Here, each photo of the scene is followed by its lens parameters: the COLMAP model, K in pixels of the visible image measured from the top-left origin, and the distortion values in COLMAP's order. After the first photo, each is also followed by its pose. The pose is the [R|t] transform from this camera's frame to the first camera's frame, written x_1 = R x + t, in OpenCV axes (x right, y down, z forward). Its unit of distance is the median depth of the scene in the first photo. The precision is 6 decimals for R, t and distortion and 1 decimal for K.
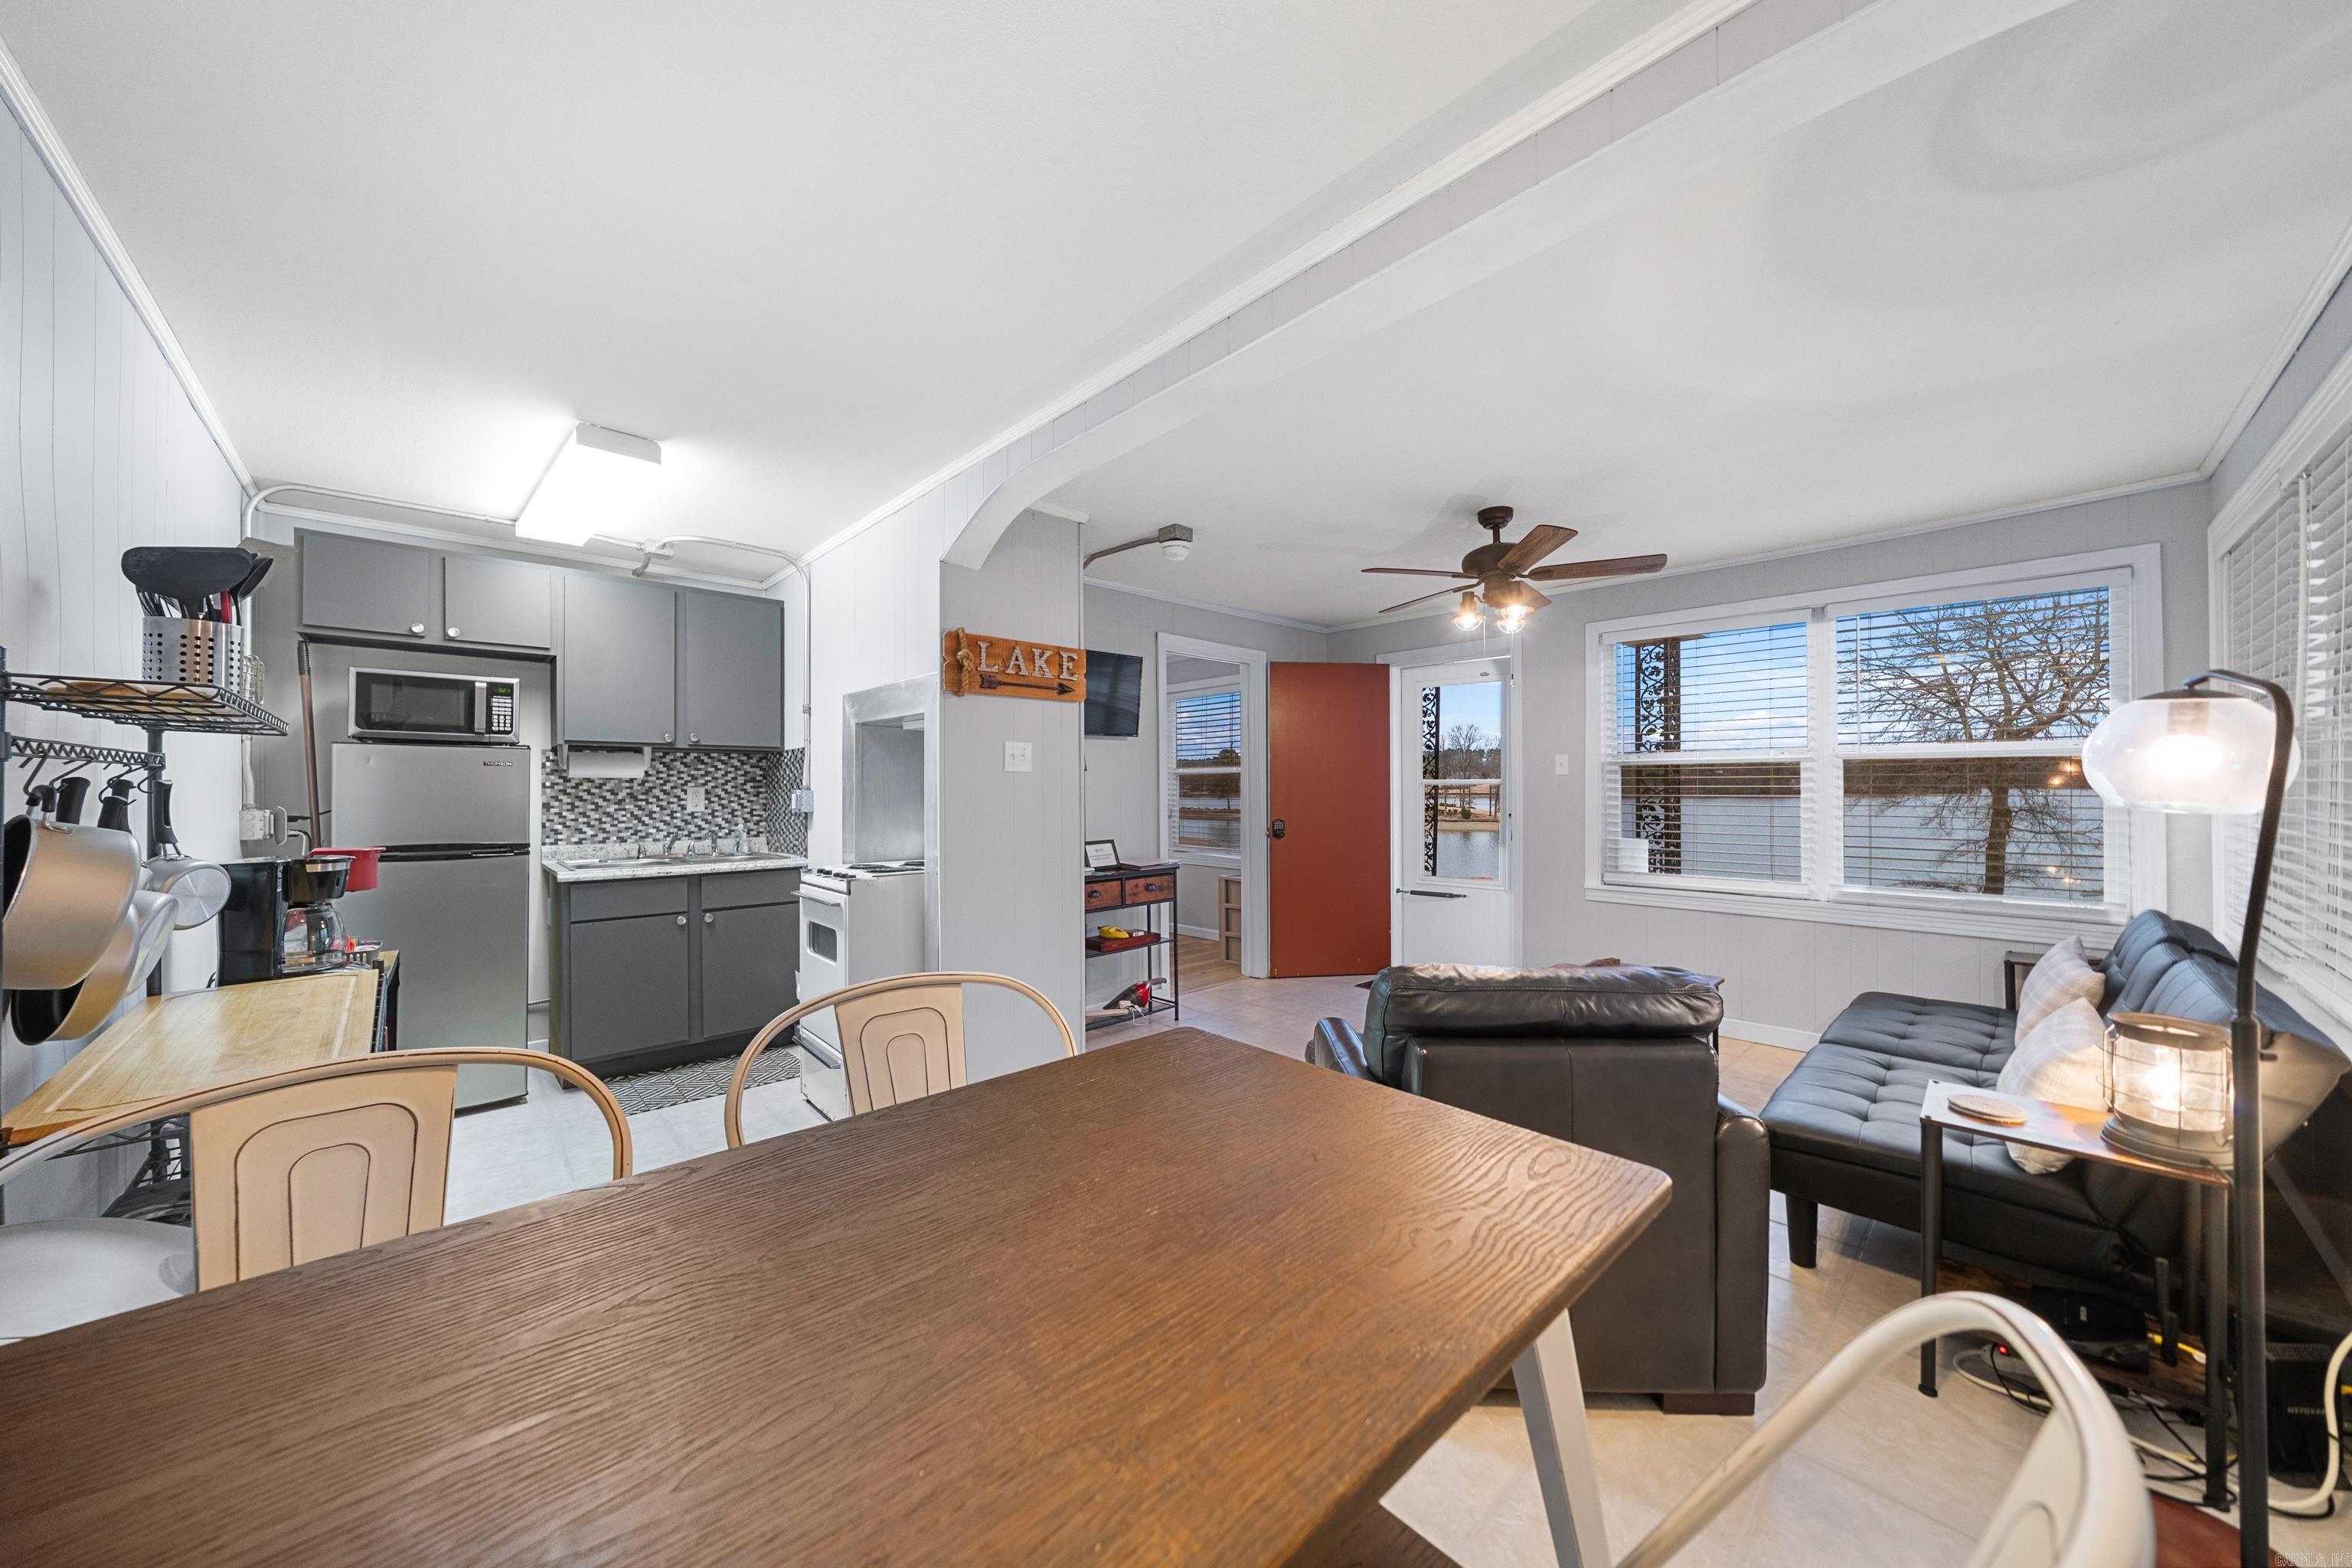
lens RADIAL K [[793.3, 0, 1172.8], [0, 793.3, 789.2], [0, 0, 1]] dist [-0.005196, -0.000060]
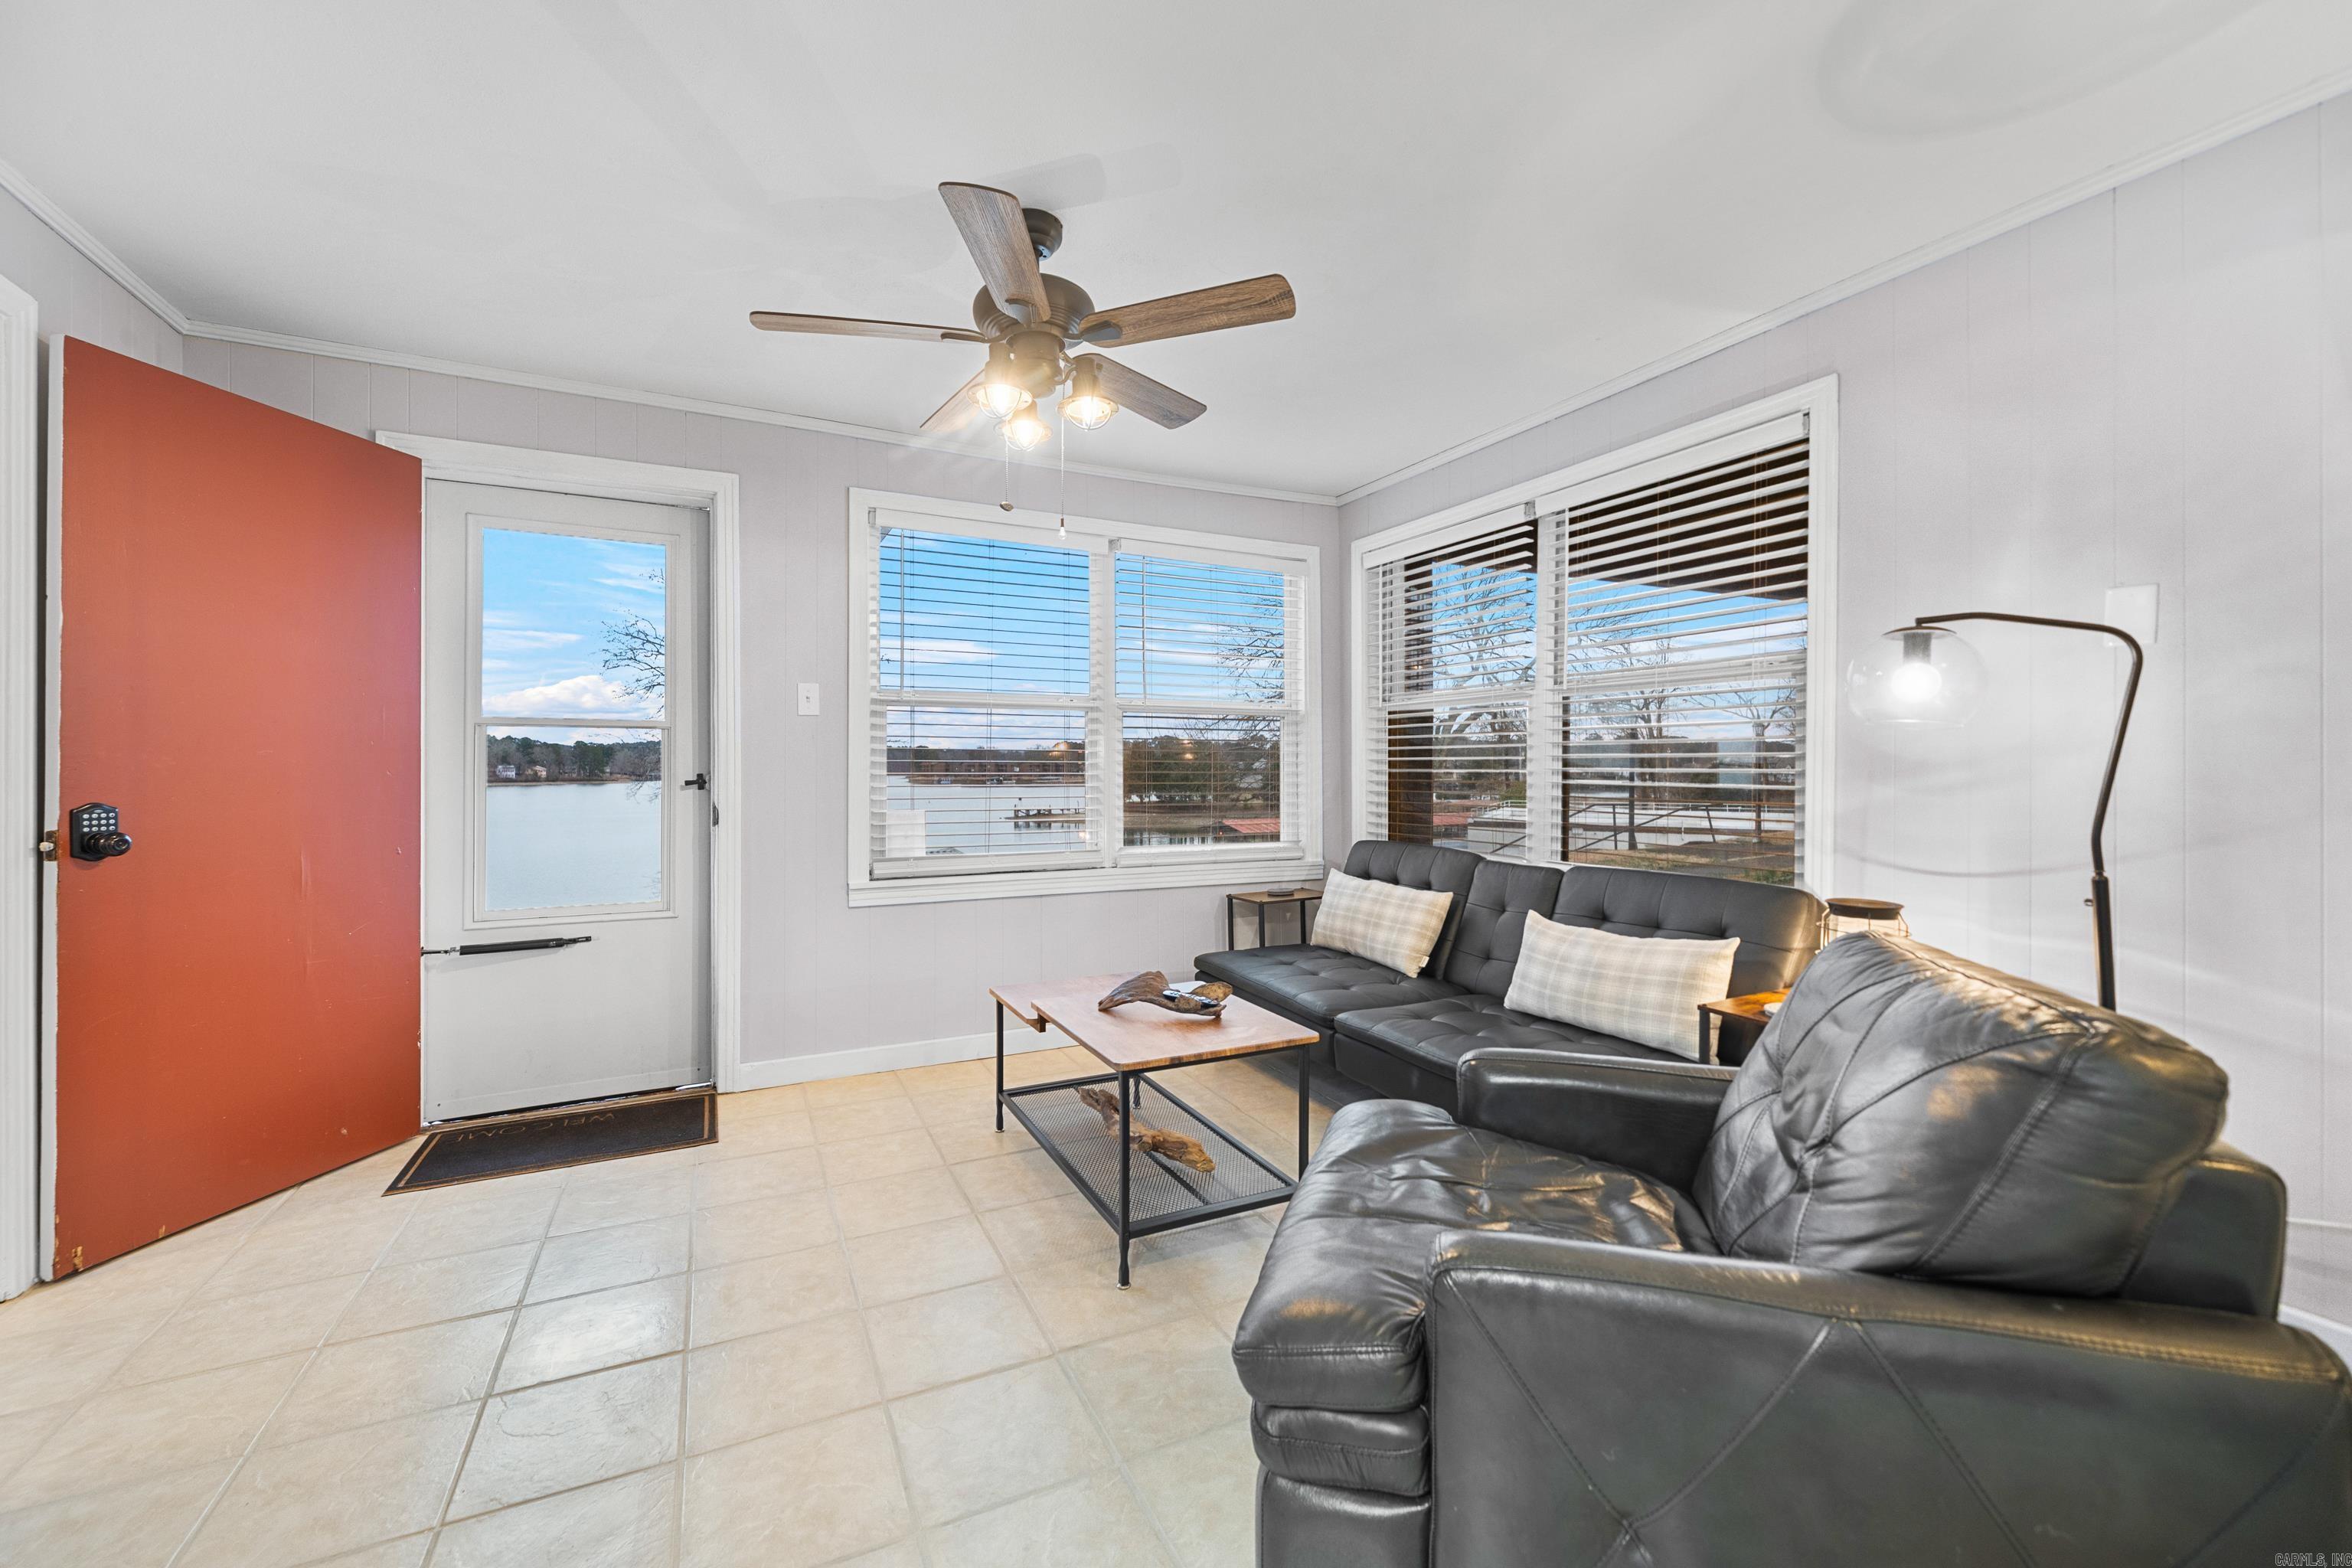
lens RADIAL K [[938.5, 0, 1172.7], [0, 938.5, 771.2], [0, 0, 1]] dist [0.002019, 0.000133]
pose [[0.288614, 0.004468, 0.957435, -0.167650], [0.002716, 0.999981, -0.005486, 0.036022], [-0.957442, 0.004184, 0.288597, 0.587773]]
